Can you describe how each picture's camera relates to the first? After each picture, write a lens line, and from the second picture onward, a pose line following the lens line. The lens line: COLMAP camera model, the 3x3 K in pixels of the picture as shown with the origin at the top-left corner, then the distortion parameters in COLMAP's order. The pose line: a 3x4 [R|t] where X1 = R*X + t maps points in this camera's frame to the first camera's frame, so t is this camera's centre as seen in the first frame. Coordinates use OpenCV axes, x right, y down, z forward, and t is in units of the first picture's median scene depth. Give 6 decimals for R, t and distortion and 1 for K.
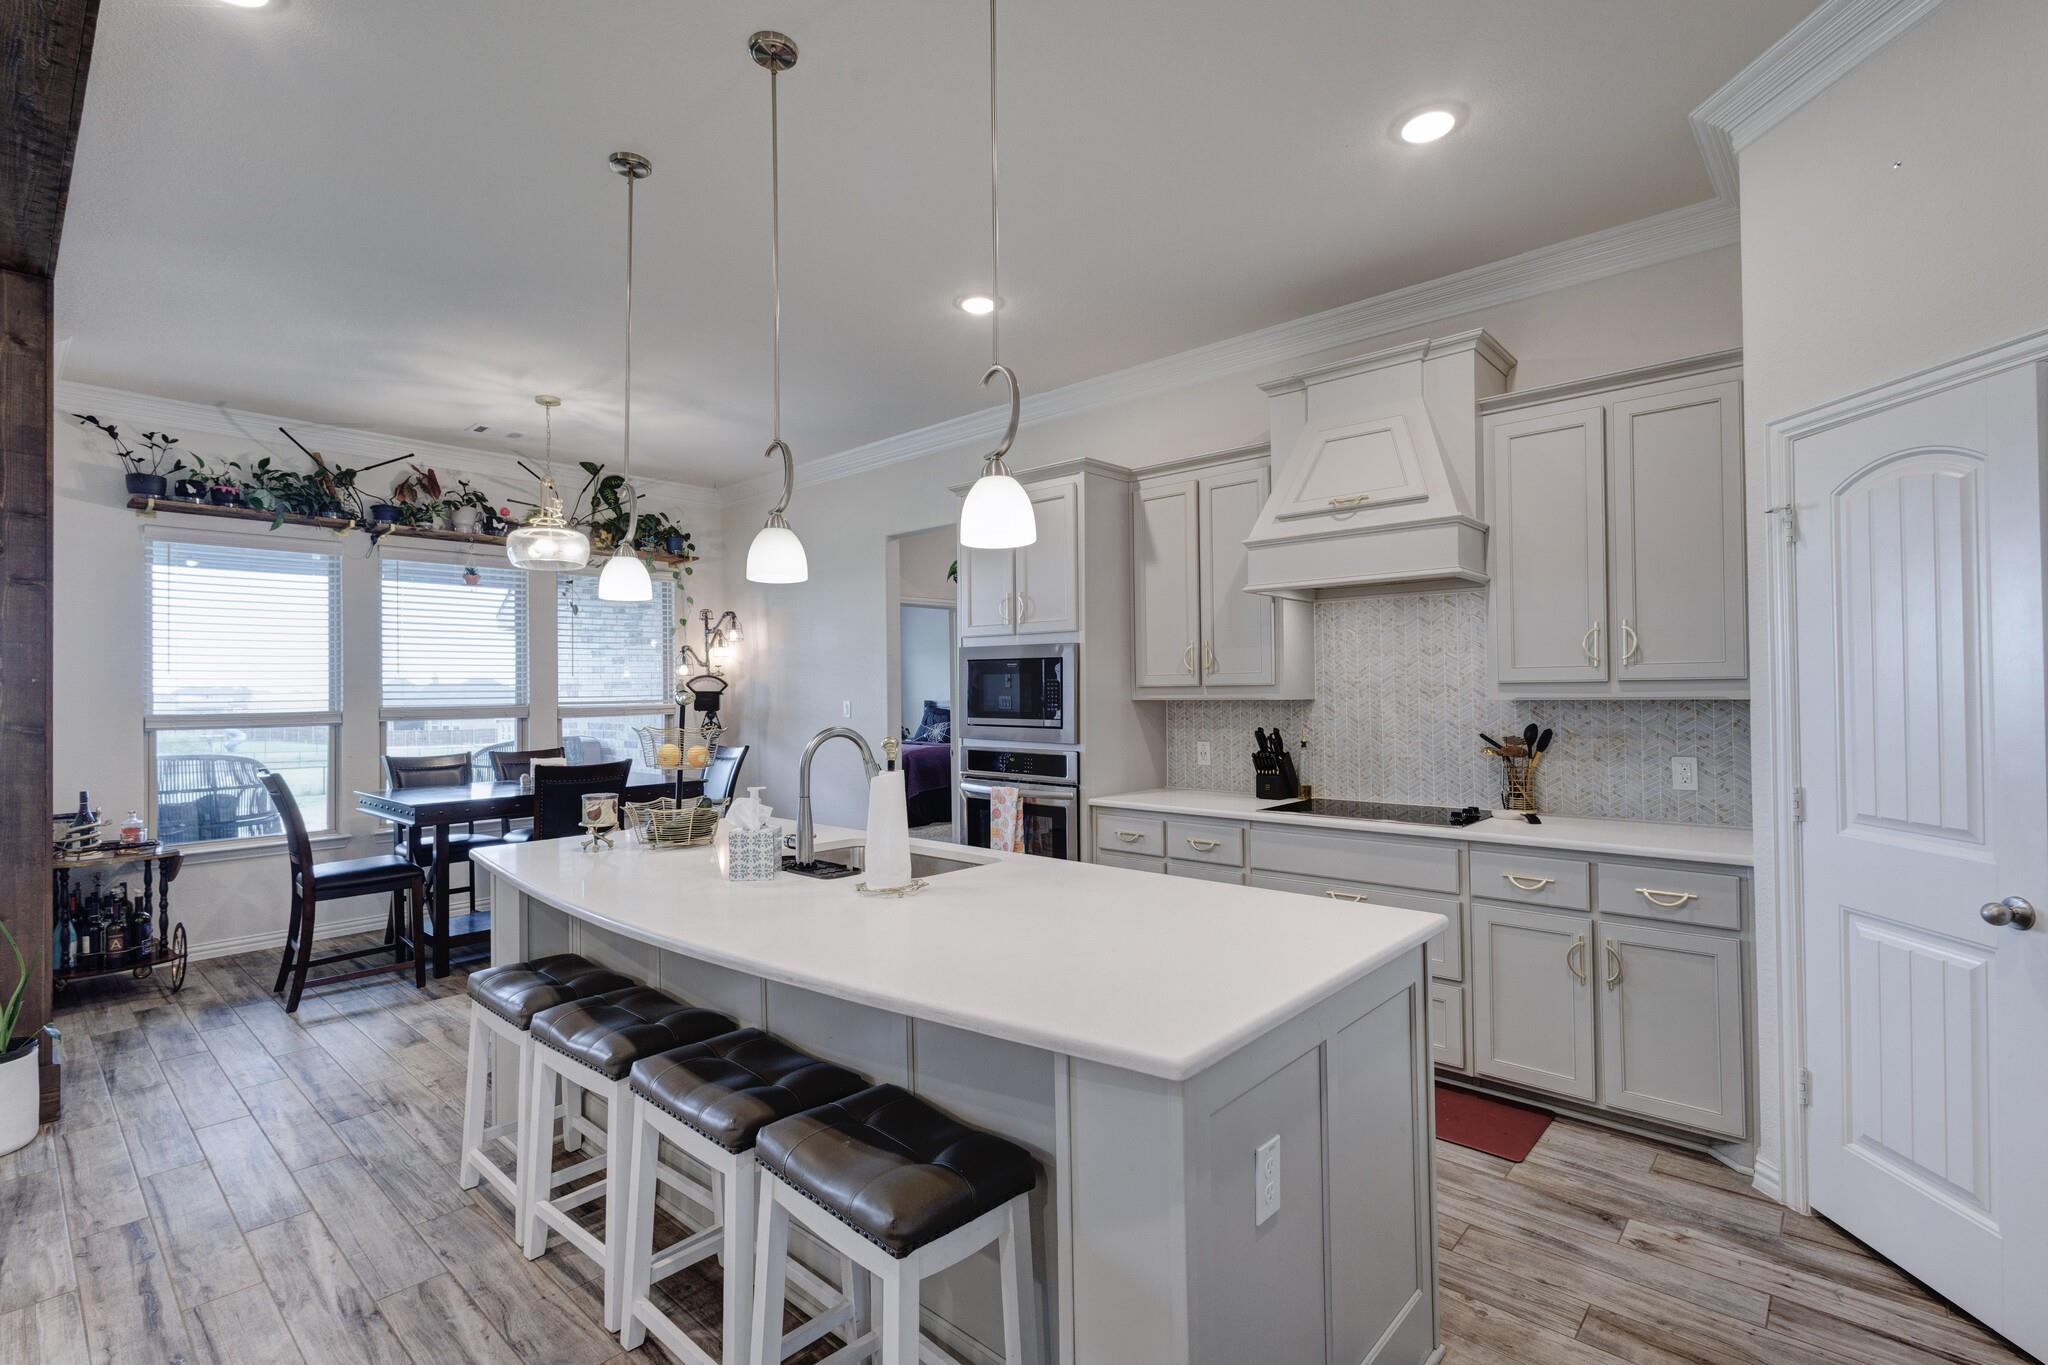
lens RADIAL K [[944.4, 0, 1019.9], [0, 944.4, 681.0], [0, 0, 1]] dist [0.002497, -0.000677]
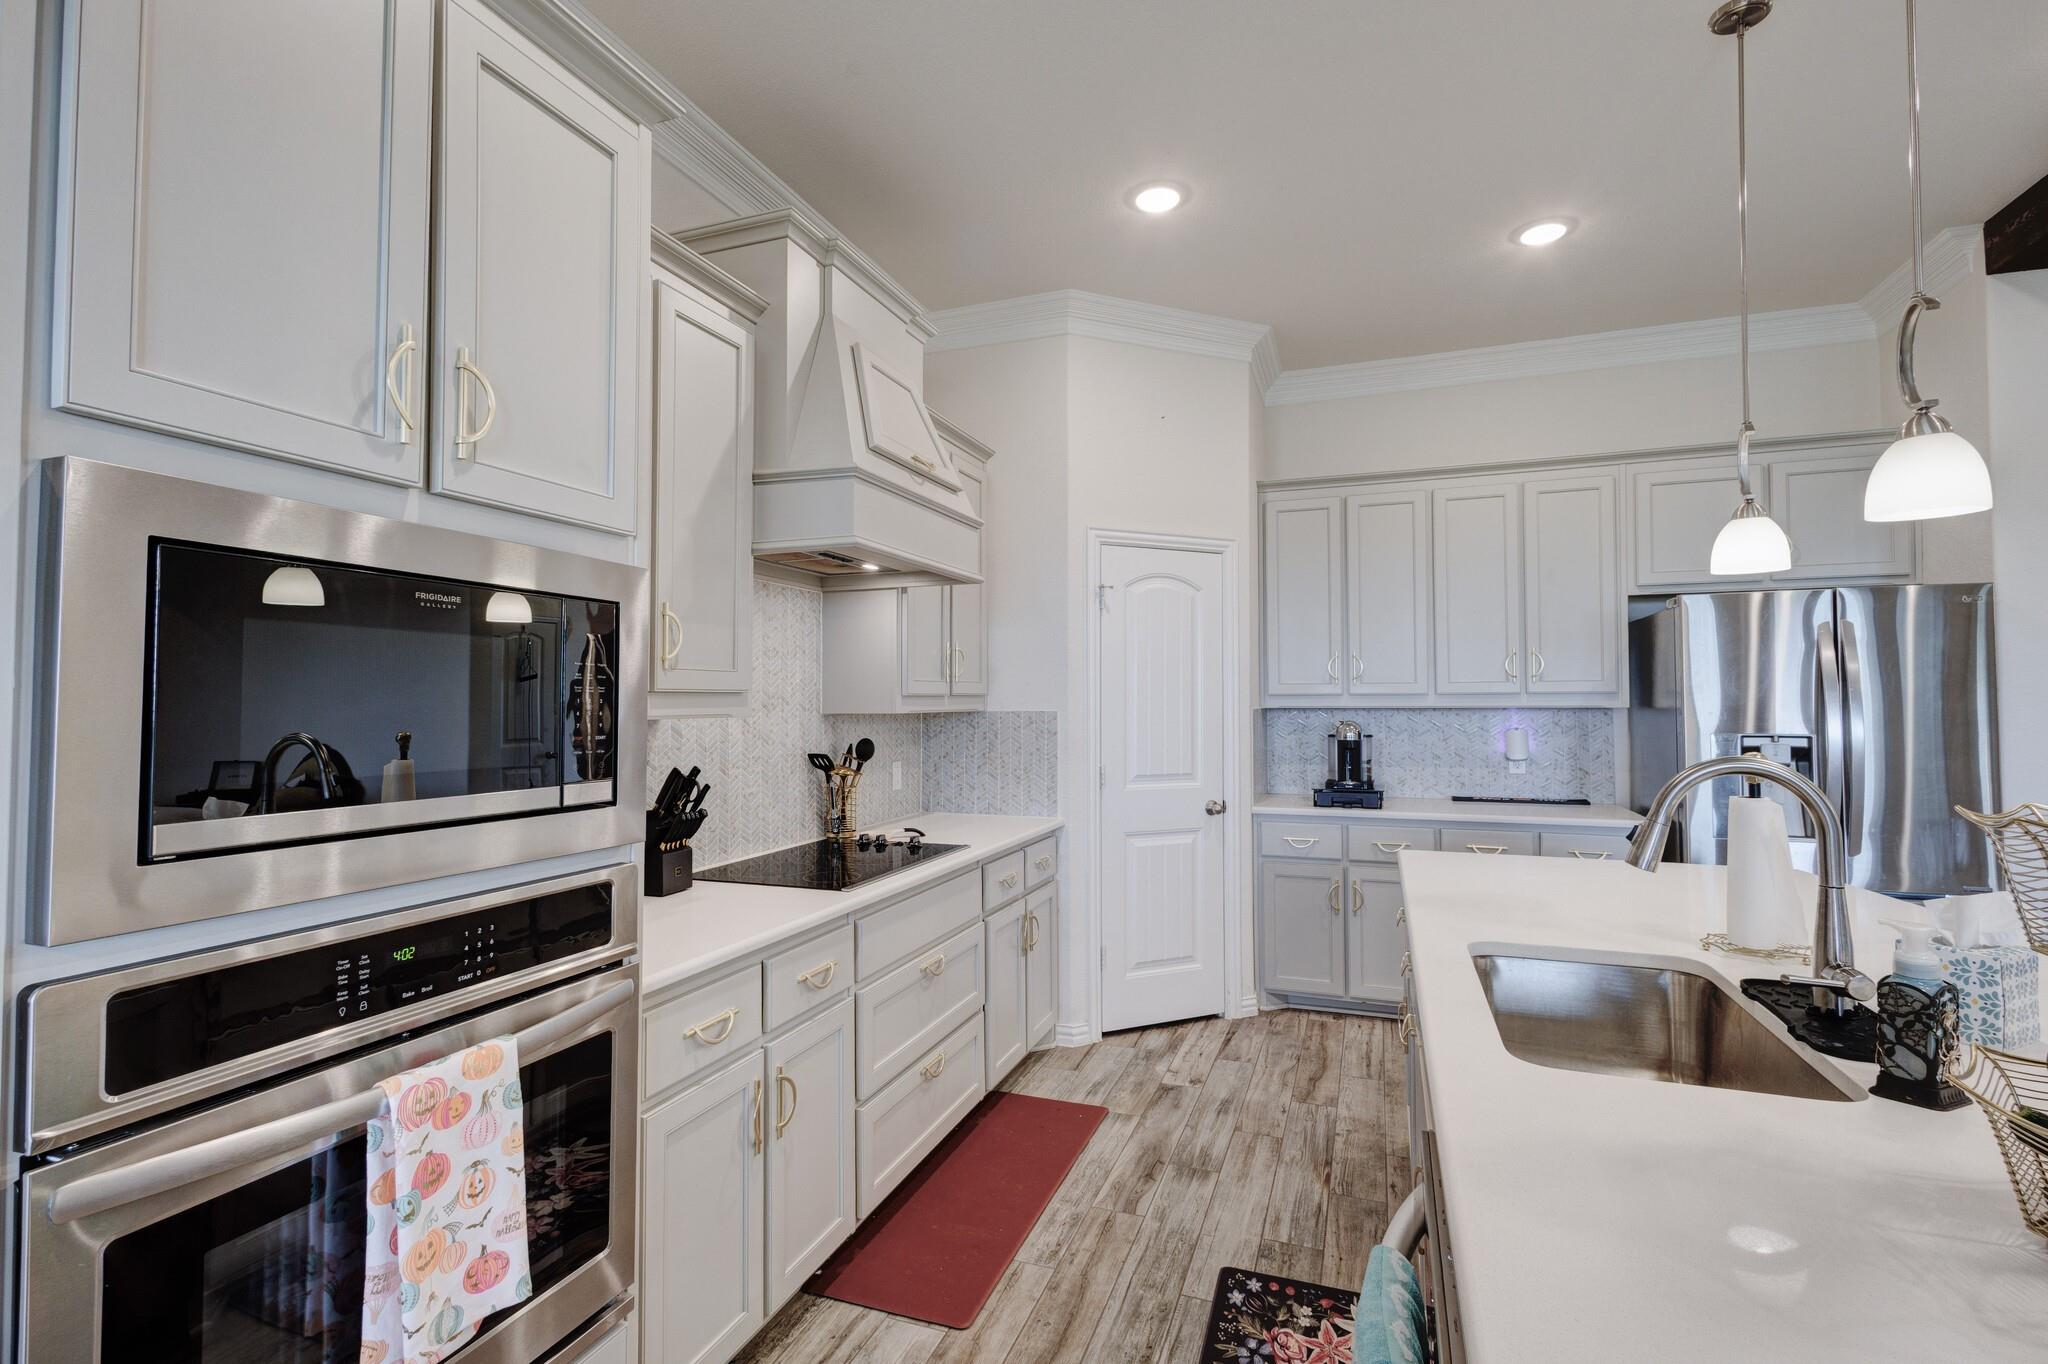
lens RADIAL K [[944.4, 0, 1019.9], [0, 944.4, 680.5], [0, 0, 1]] dist [0.002497, -0.000677]
pose [[-0.370612, 0.030486, 0.928287, -0.423971], [-0.005567, 0.999370, -0.035043, 0.019639], [-0.928771, -0.018155, -0.370209, 1.241283]]
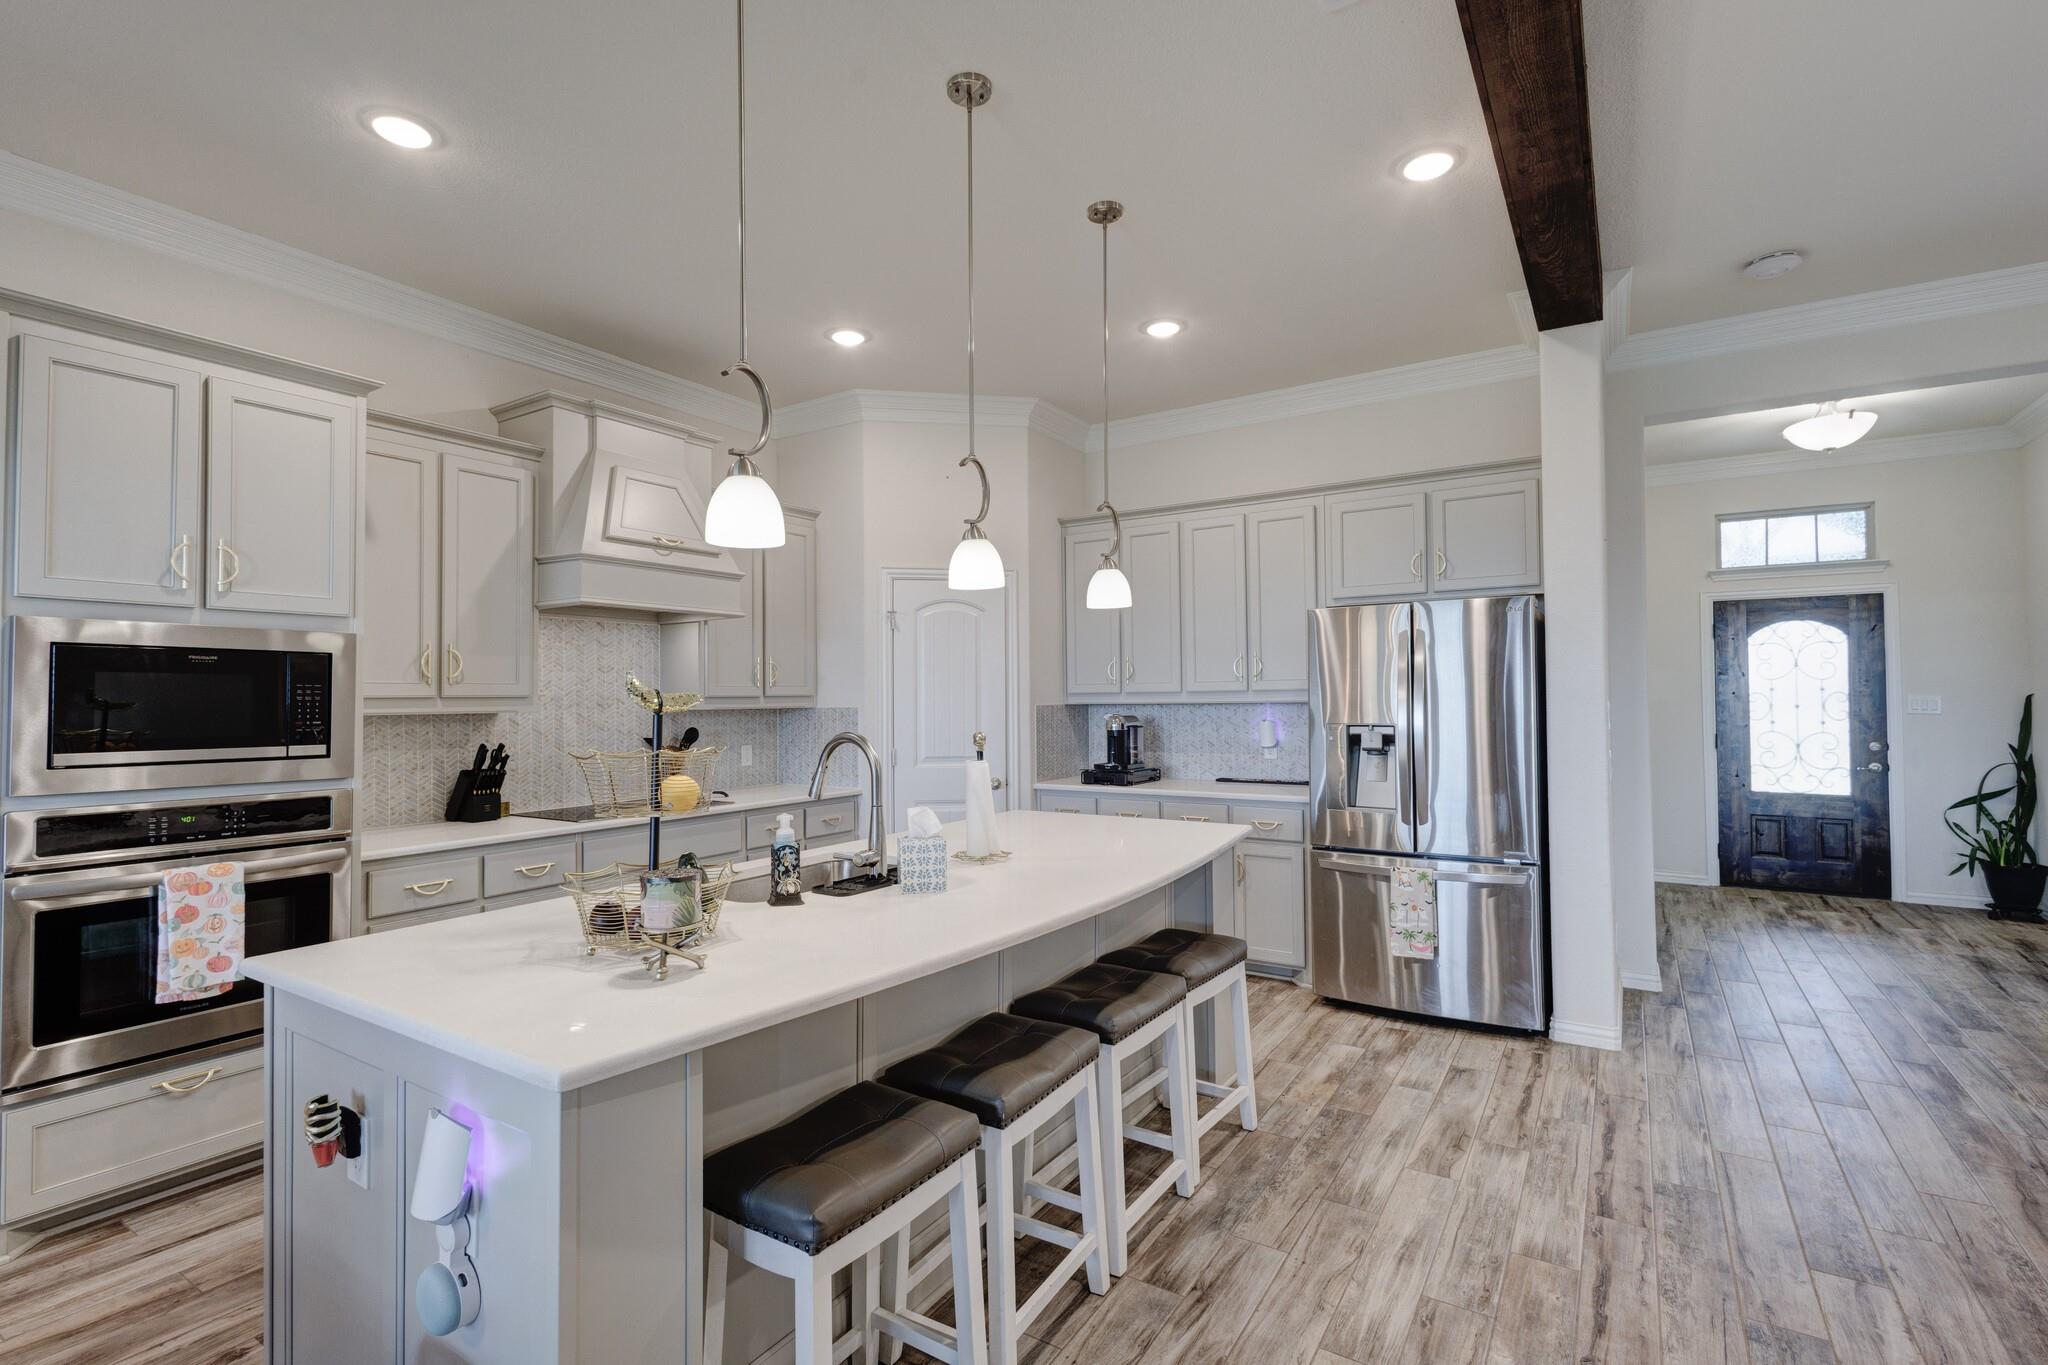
lens RADIAL K [[937.2, 0, 1024.0], [0, 937.2, 682.5], [0, 0, 1]] dist [-0.000089, -0.000527]
pose [[-0.162944, 0.028174, 0.986233, -0.884873], [-0.000983, 0.999587, -0.028718, 0.019131], [-0.986635, -0.005649, -0.162849, 0.770605]]
